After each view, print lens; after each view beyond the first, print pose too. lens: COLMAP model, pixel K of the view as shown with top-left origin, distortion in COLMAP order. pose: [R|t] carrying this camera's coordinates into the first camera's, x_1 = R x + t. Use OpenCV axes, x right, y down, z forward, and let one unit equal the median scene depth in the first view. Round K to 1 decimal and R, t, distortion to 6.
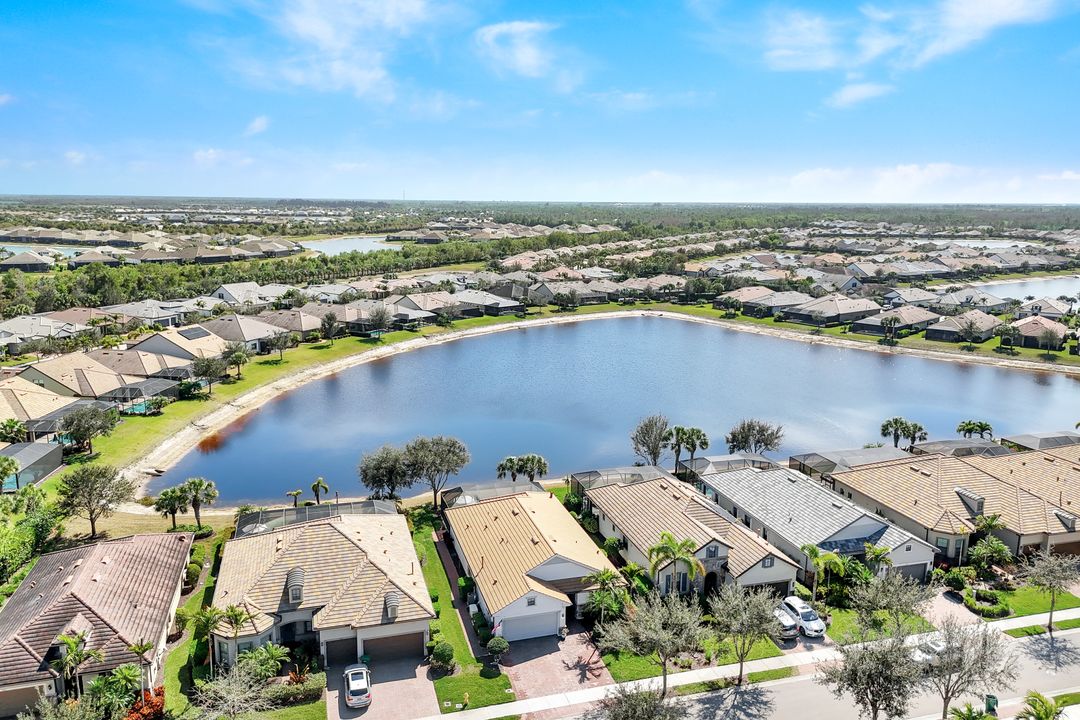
lens RADIAL K [[794.3, 0, 540.0], [0, 794.3, 360.0], [0, 0, 1]] dist [0.060446, -0.060919]
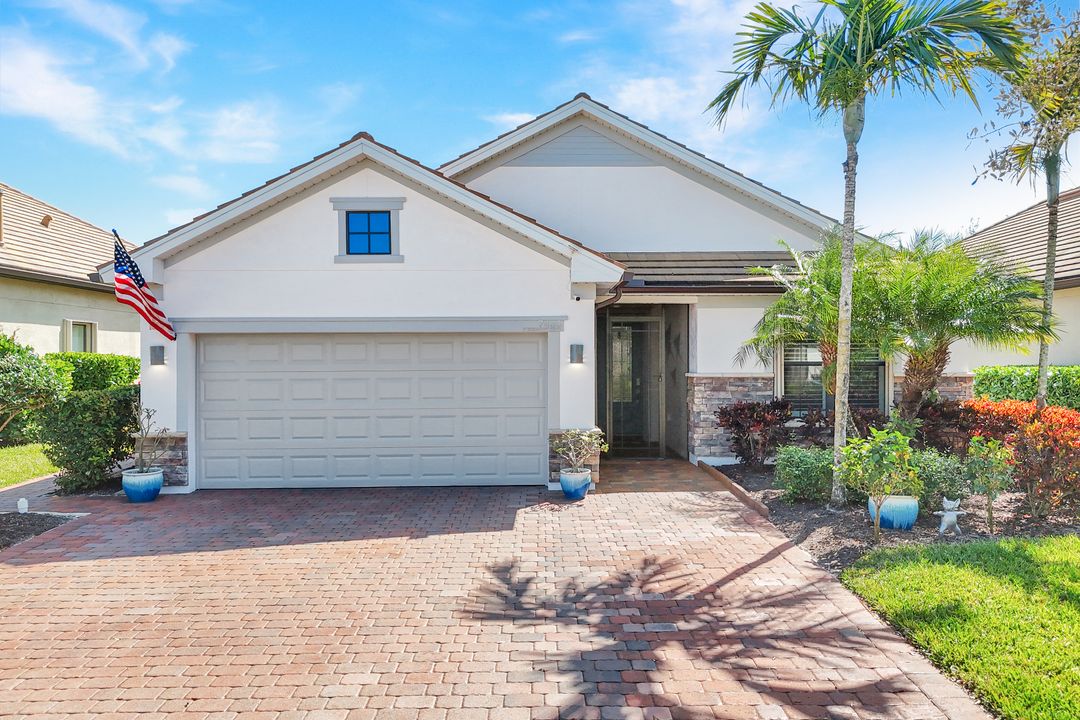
lens RADIAL K [[794.3, 0, 540.0], [0, 794.3, 360.0], [0, 0, 1]] dist [0.060446, -0.060919]
pose [[0.960526, -0.006669, -0.278111, 0.039211], [-0.048735, 0.980219, -0.191823, 0.209869], [0.273889, 0.197805, 0.941200, 0.508083]]
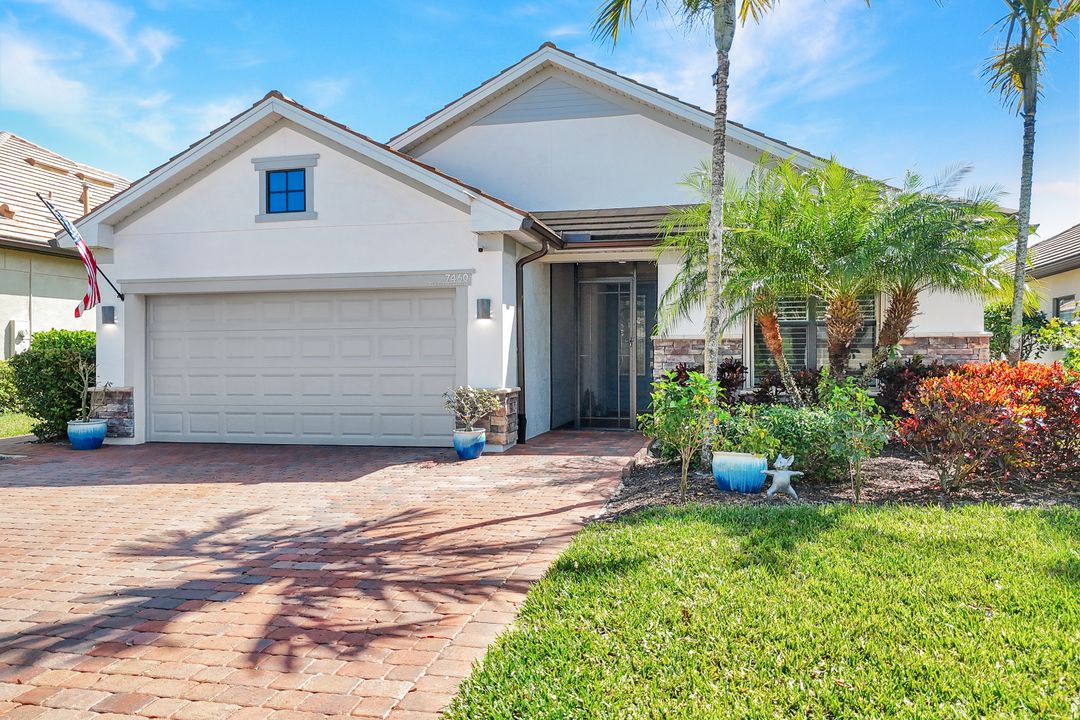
lens RADIAL K [[794.3, 0, 540.0], [0, 794.3, 360.0], [0, 0, 1]] dist [0.060446, -0.060919]
pose [[0.867055, -0.005075, -0.498186, 0.067415], [-0.093874, 0.980373, -0.173366, 0.211442], [0.489288, 0.197085, 0.849561, 0.526177]]
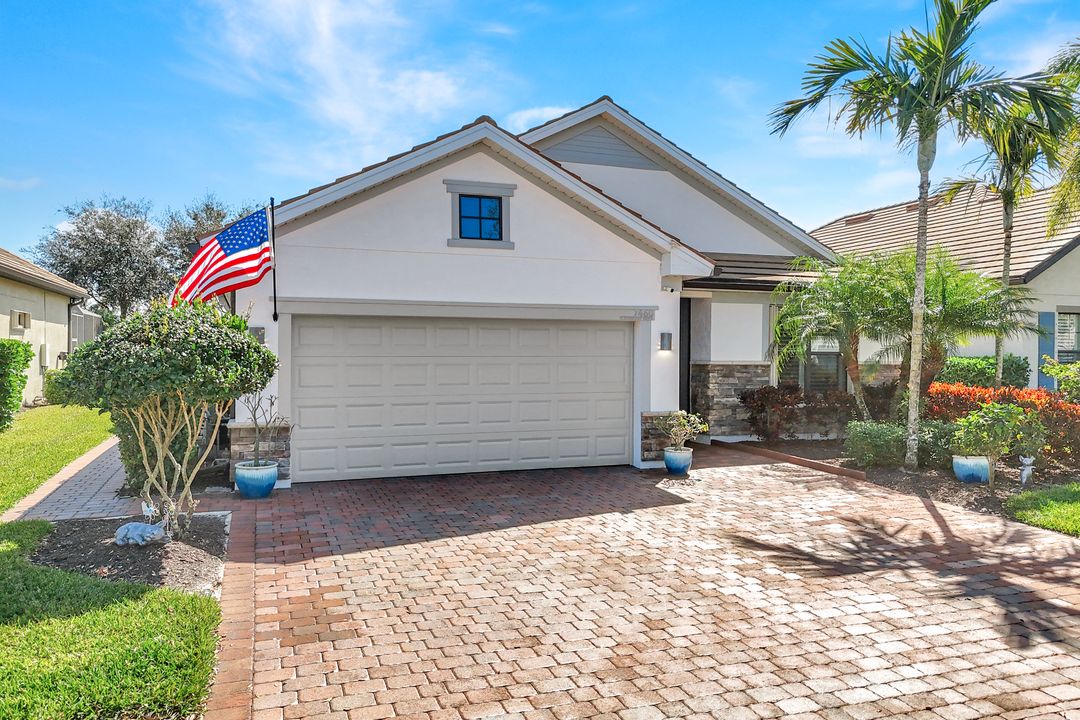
lens RADIAL K [[794.3, 0, 540.0], [0, 794.3, 360.0], [0, 0, 1]] dist [0.060446, -0.060919]
pose [[0.998208, 0.000382, 0.059839, -0.005245], [0.011017, 0.981713, -0.190048, 0.212394], [-0.058817, 0.190366, 0.979950, 0.499188]]
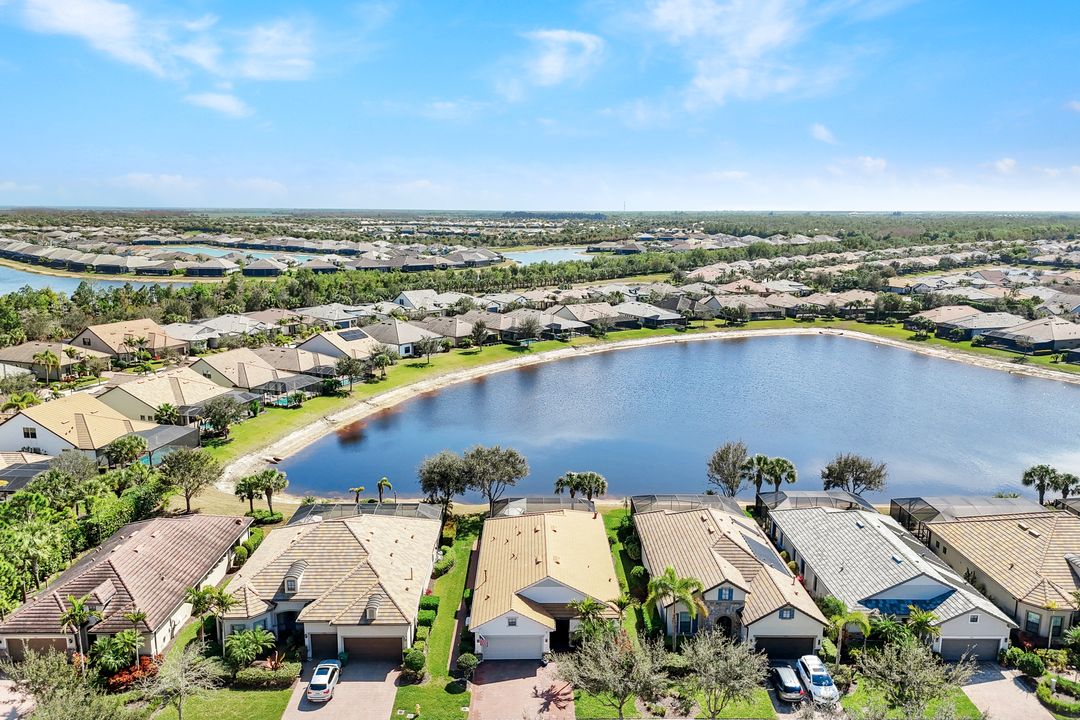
lens RADIAL K [[794.3, 0, 540.0], [0, 794.3, 360.0], [0, 0, 1]] dist [0.060446, -0.060919]
pose [[0.963008, 0.045492, -0.265607, 0.157310], [-0.048955, 0.998780, -0.006427, -0.008009], [0.264990, 0.019192, 0.964060, 0.034116]]
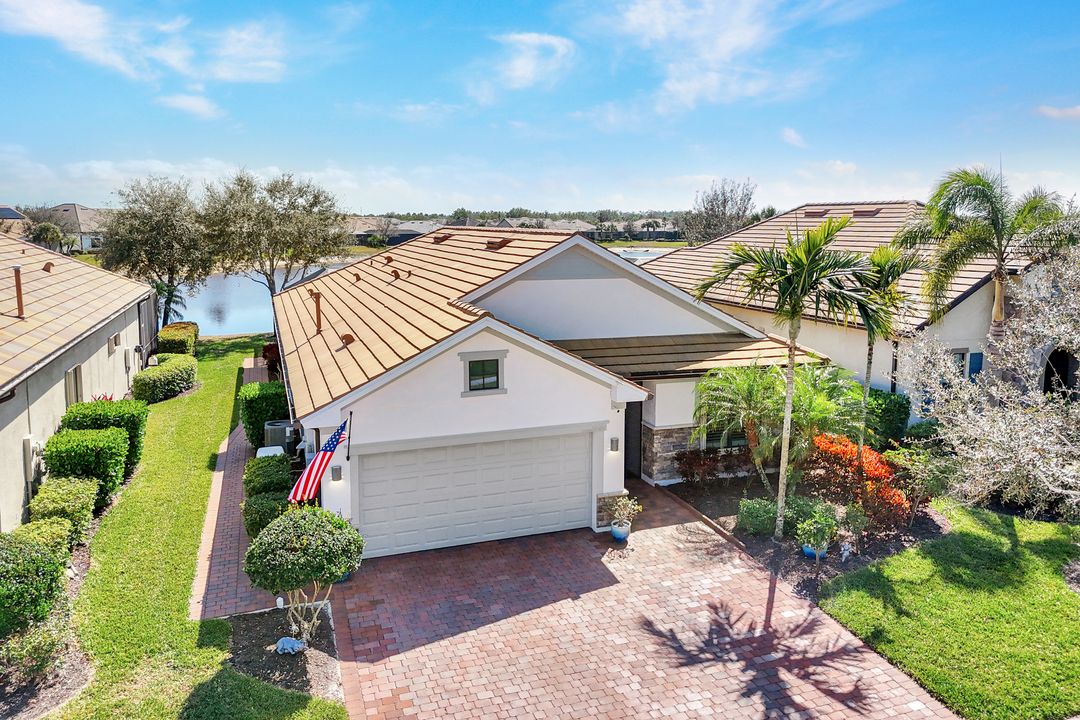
lens RADIAL K [[790.6, 0, 541.3], [0, 790.6, 313.5], [0, 0, 1]] dist [0.036390, -0.002818]
pose [[0.998553, -0.005980, 0.053436, -0.003940], [0.010441, 0.996445, -0.083592, 0.178818], [-0.052746, 0.084029, 0.995066, 0.452402]]
